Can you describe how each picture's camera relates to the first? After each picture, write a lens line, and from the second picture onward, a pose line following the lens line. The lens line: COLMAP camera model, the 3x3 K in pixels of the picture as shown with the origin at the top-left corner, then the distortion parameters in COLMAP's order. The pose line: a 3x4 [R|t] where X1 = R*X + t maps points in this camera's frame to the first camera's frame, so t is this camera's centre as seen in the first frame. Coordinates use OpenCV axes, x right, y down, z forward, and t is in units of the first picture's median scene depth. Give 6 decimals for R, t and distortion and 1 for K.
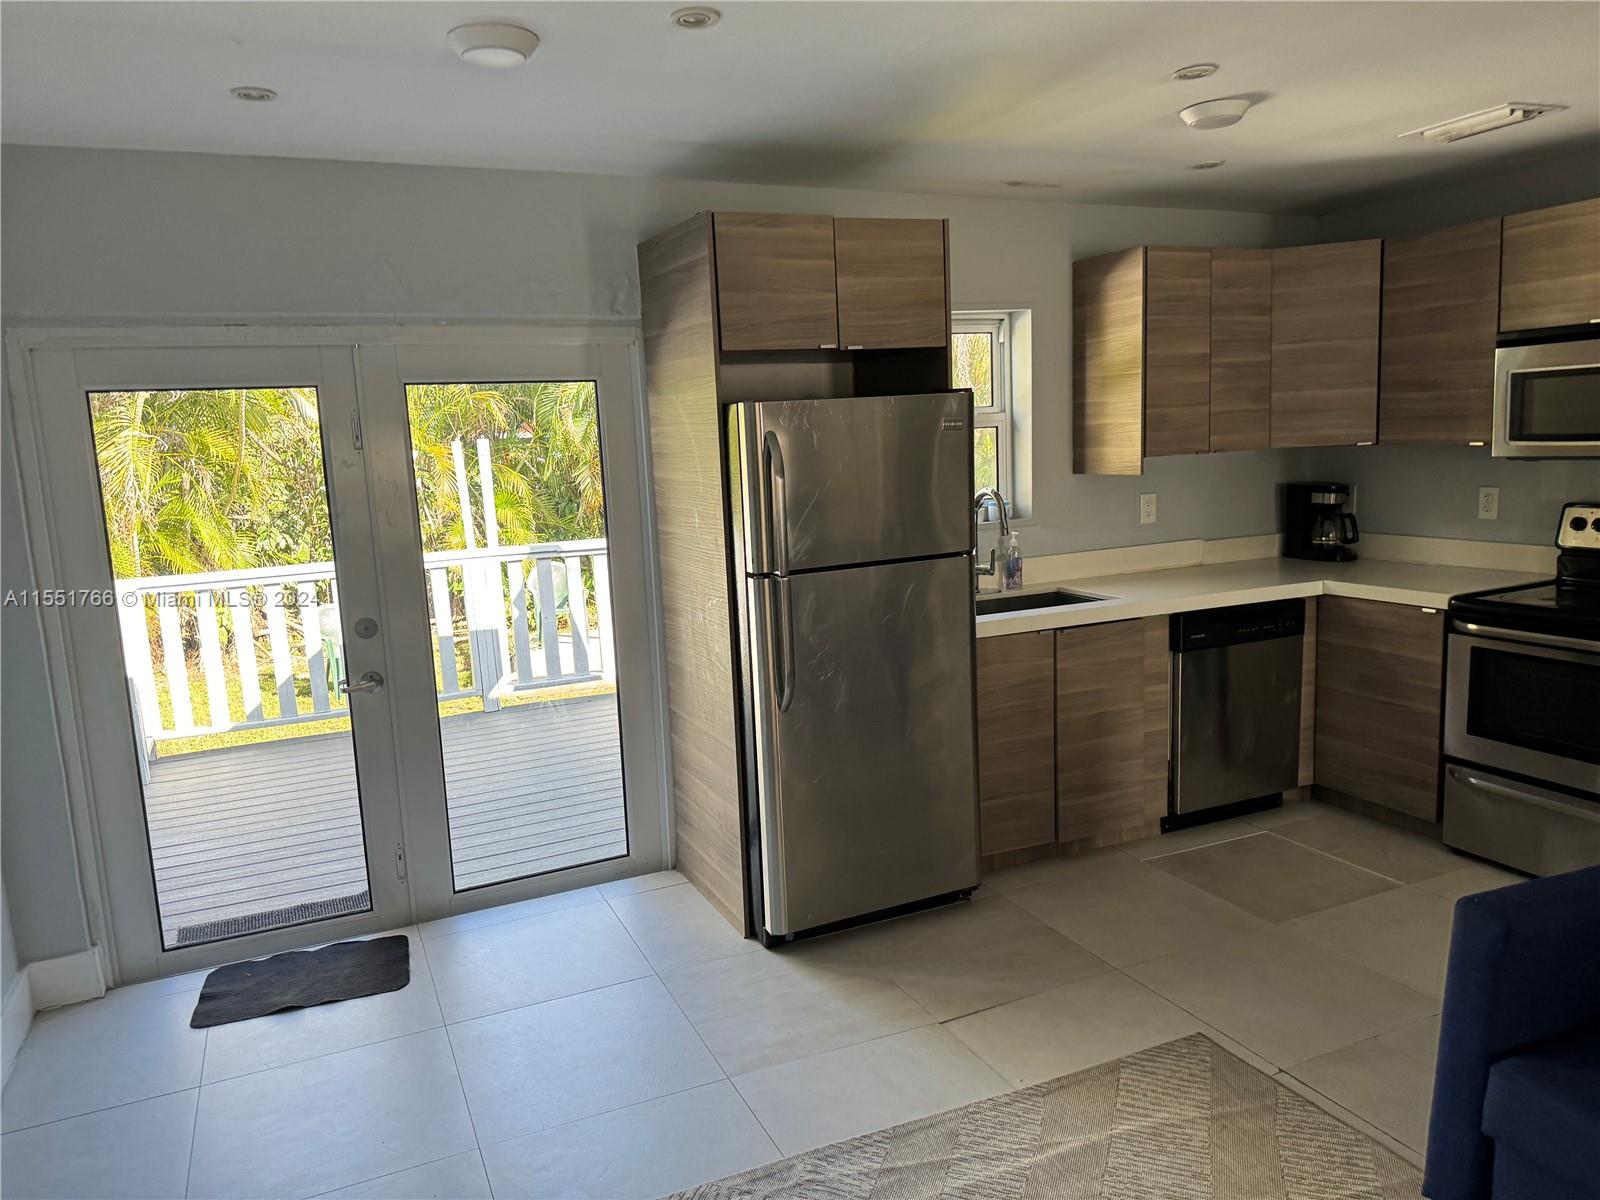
lens RADIAL K [[1115.5, 0, 803.6], [0, 1115.5, 598.1], [0, 0, 1]] dist [-0.001279, -0.025842]
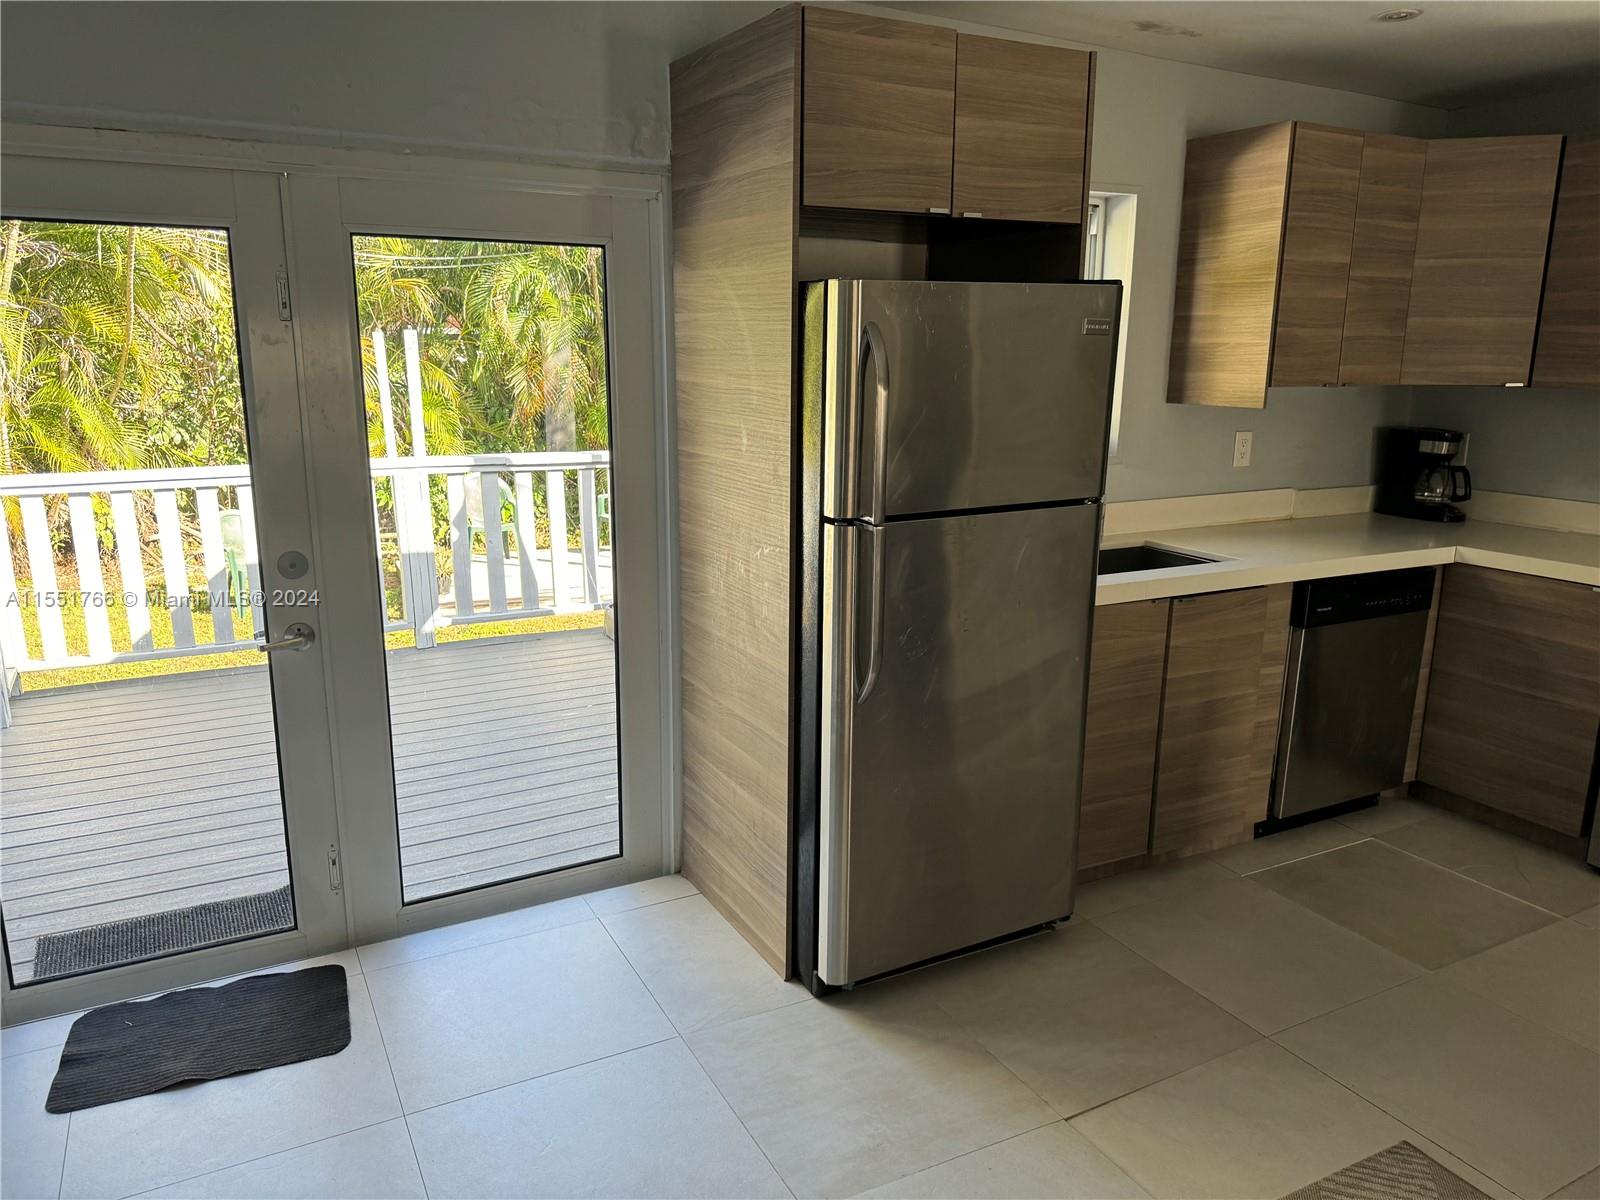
lens RADIAL K [[1115.5, 0, 791.7], [0, 1115.5, 605.9], [0, 0, 1]] dist [-0.001279, -0.025842]
pose [[0.996958, 0.037333, 0.068421, -0.096812], [-0.042615, 0.996086, 0.077437, -0.015712], [-0.065262, -0.080118, 0.994647, 0.209009]]
